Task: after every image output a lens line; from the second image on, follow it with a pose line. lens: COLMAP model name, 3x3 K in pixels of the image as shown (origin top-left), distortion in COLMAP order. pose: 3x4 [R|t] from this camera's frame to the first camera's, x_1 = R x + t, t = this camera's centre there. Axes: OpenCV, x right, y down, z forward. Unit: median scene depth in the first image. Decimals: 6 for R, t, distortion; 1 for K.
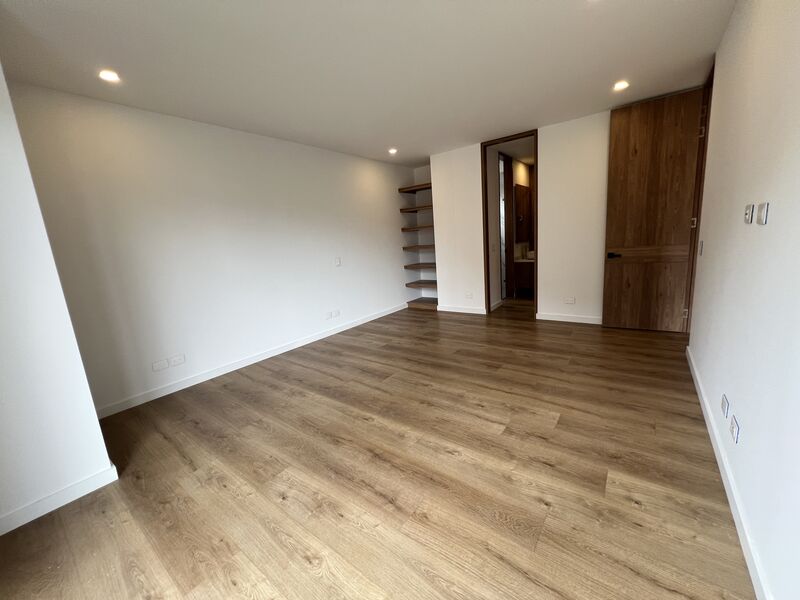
lens RADIAL K [[320.4, 0, 392.0], [0, 320.4, 299.3], [0, 0, 1]] dist [-0.000513, -0.000106]
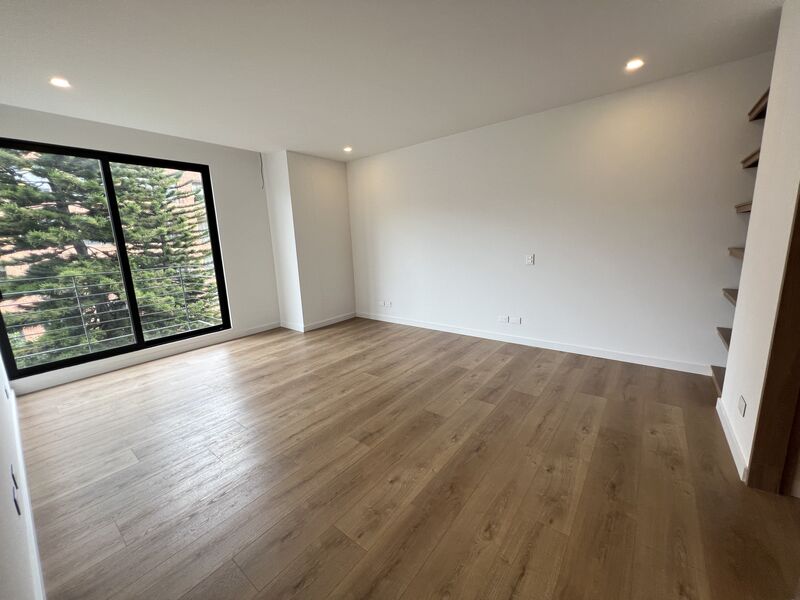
lens RADIAL K [[320.4, 0, 392.0], [0, 320.4, 299.3], [0, 0, 1]] dist [-0.000513, -0.000106]
pose [[-0.017968, 0.258476, -0.965851, 0.875951], [-0.141068, 0.955688, 0.258381, -0.248682], [0.989837, 0.140893, 0.019291, 0.971687]]
